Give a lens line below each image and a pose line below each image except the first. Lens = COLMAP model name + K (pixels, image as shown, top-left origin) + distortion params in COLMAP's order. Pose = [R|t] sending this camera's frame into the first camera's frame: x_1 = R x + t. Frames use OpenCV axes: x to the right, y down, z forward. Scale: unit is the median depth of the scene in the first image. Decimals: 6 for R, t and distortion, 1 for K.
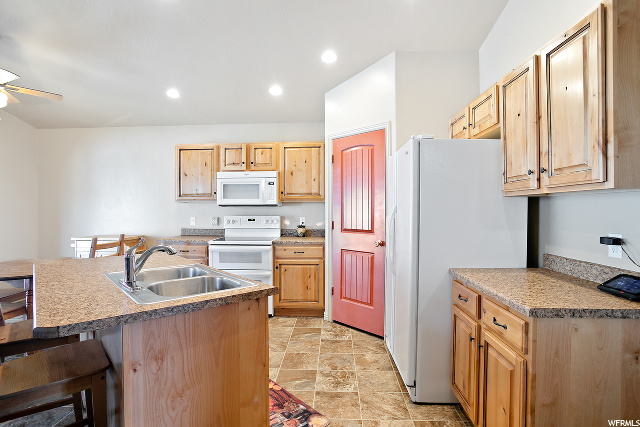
lens RADIAL K [[325.8, 0, 319.4], [0, 325.8, 211.4], [0, 0, 1]] dist [-0.027489, 0.001514]
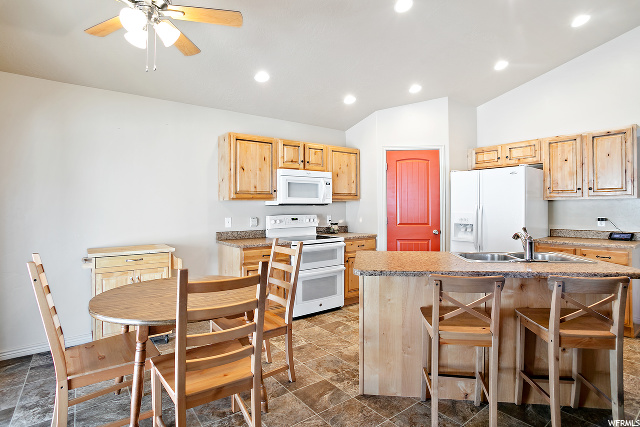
lens RADIAL K [[325.8, 0, 321.5], [0, 325.8, 210.9], [0, 0, 1]] dist [-0.027489, 0.001514]
pose [[0.761363, -0.010402, 0.648242, -0.831847], [0.011063, 0.999934, 0.003051, -0.000989], [-0.648231, 0.004849, 0.761428, 0.204988]]
